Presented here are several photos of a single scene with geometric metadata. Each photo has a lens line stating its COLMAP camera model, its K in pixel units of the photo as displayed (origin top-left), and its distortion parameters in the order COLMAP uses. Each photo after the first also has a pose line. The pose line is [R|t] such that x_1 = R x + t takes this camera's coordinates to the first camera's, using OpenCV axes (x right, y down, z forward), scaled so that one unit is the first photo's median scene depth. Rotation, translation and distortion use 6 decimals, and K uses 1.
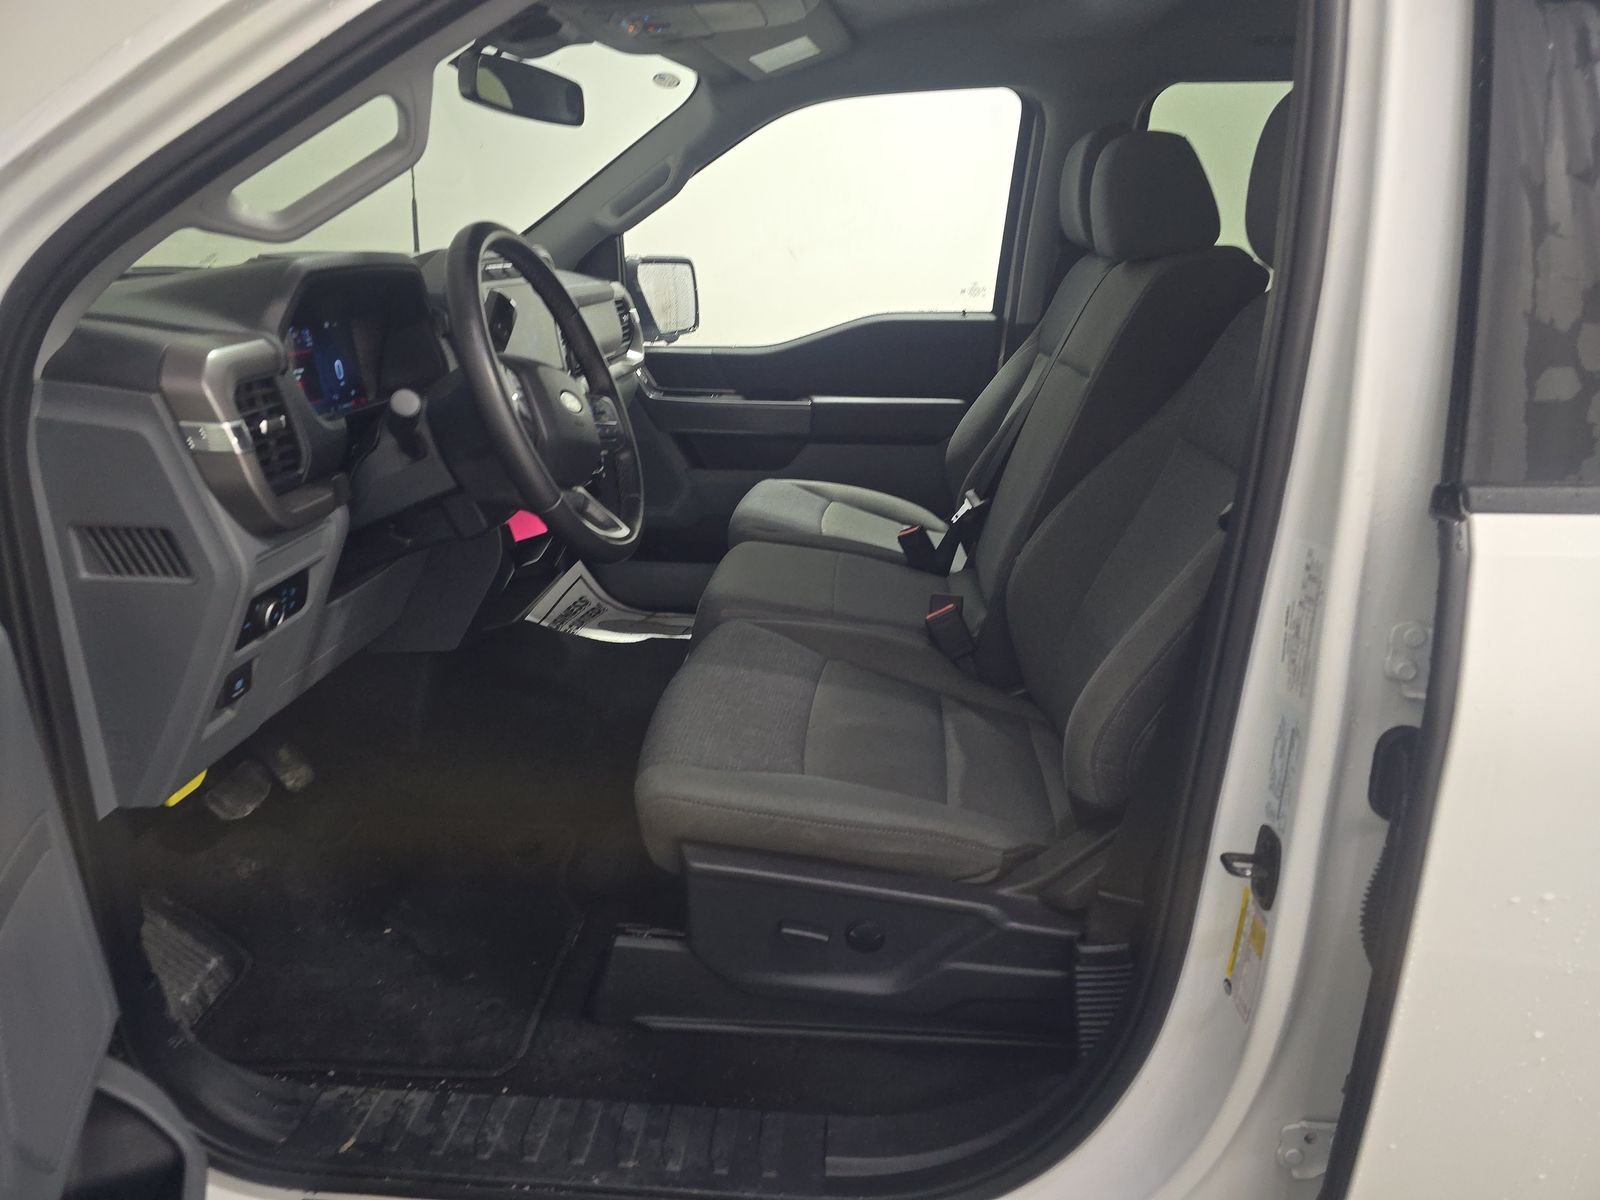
lens RADIAL K [[1060.2, 0, 797.2], [0, 1060.2, 641.0], [0, 0, 1]] dist [0.072550, -0.060107]
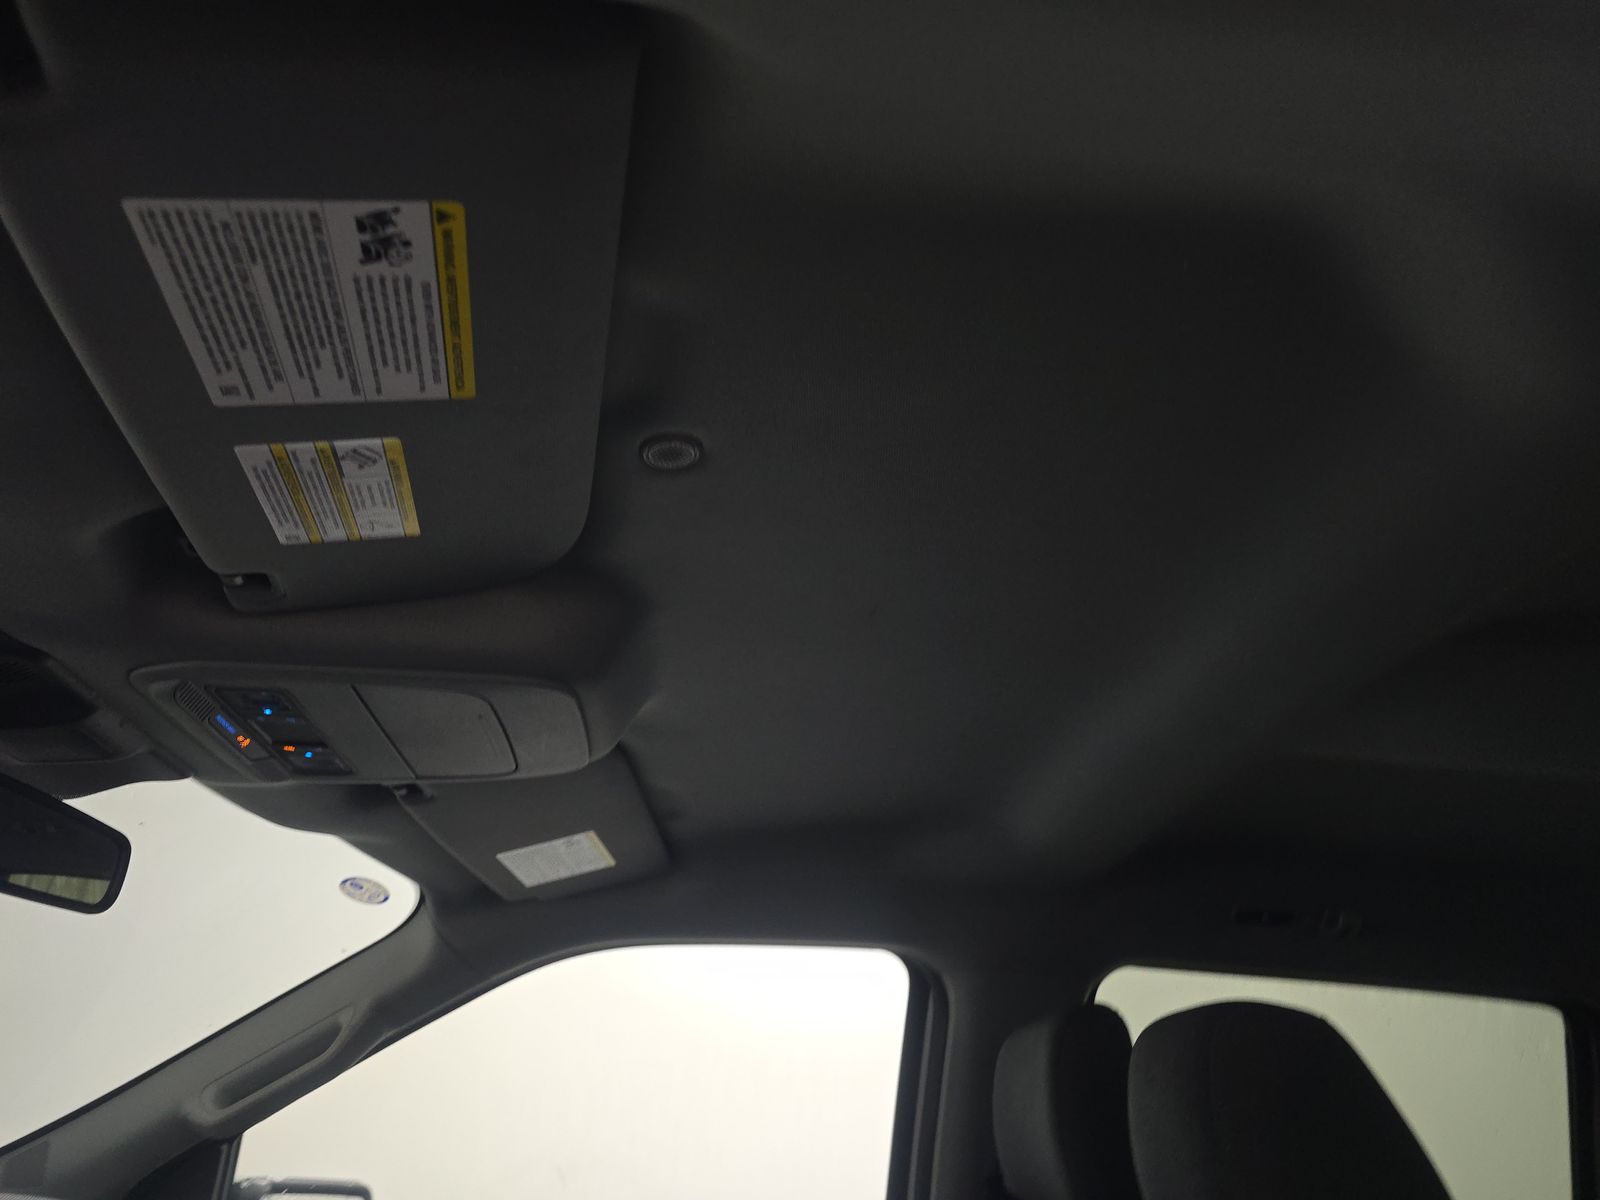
lens RADIAL K [[1060.2, 0, 797.2], [0, 1060.2, 641.0], [0, 0, 1]] dist [0.072550, -0.060107]
pose [[0.983931, 0.121333, 0.130986, 0.026265], [0.010311, 0.693783, -0.720111, -0.170232], [-0.178249, 0.709890, 0.681383, 0.428340]]
